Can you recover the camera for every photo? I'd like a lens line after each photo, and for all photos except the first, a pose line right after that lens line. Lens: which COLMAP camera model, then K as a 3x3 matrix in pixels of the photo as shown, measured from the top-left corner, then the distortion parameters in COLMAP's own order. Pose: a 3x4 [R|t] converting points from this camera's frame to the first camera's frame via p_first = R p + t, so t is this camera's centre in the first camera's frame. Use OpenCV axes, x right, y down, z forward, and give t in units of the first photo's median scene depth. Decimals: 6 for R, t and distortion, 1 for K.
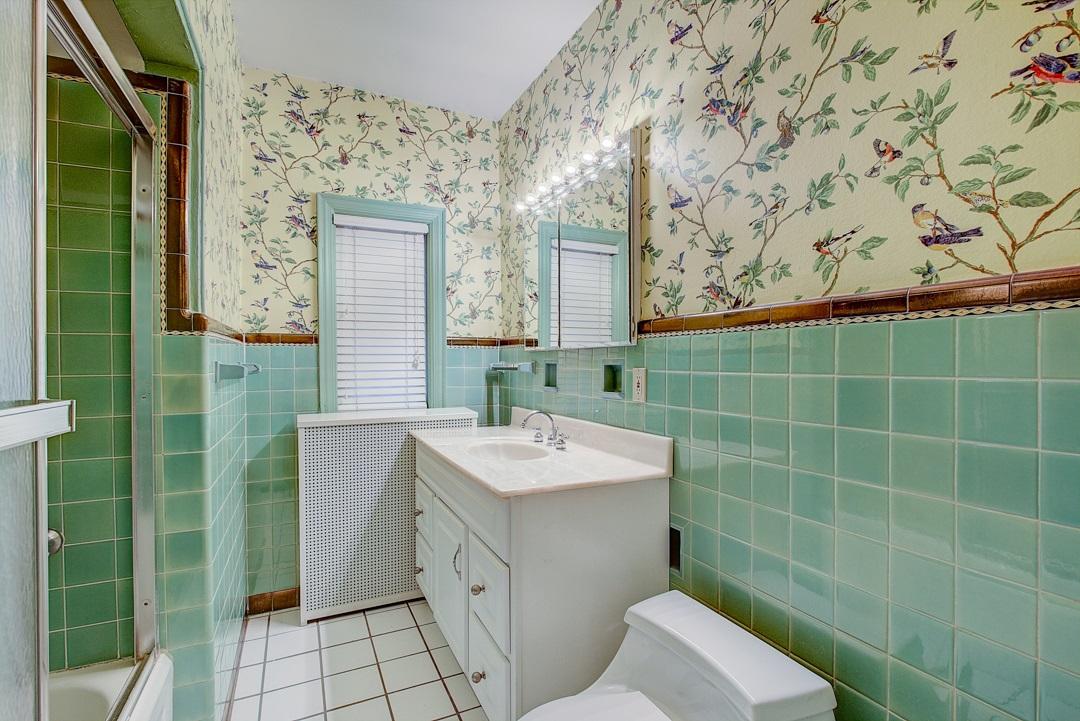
lens RADIAL K [[497.1, 0, 531.1], [0, 497.1, 364.7], [0, 0, 1]] dist [-0.017759, 0.000835]
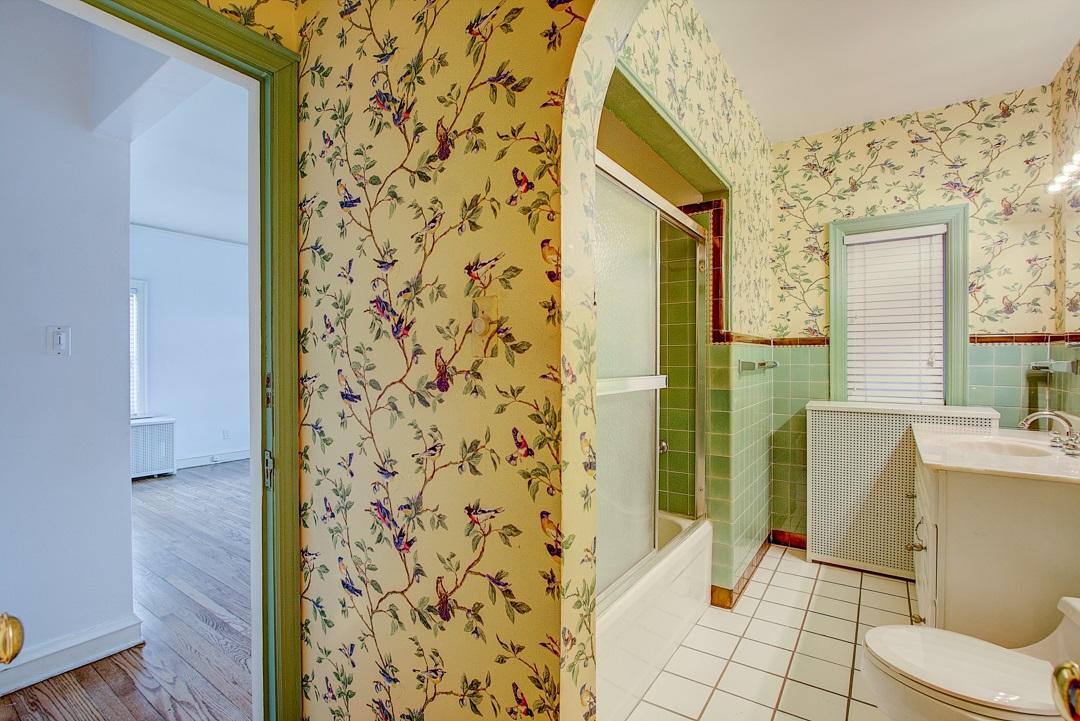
lens RADIAL K [[497.1, 0, 531.1], [0, 497.1, 364.7], [0, 0, 1]] dist [-0.017759, 0.000835]
pose [[0.493826, 0.012540, -0.869470, 0.274506], [-0.006069, 0.999921, 0.010974, -0.001761], [0.869540, -0.000142, 0.493863, -0.254558]]
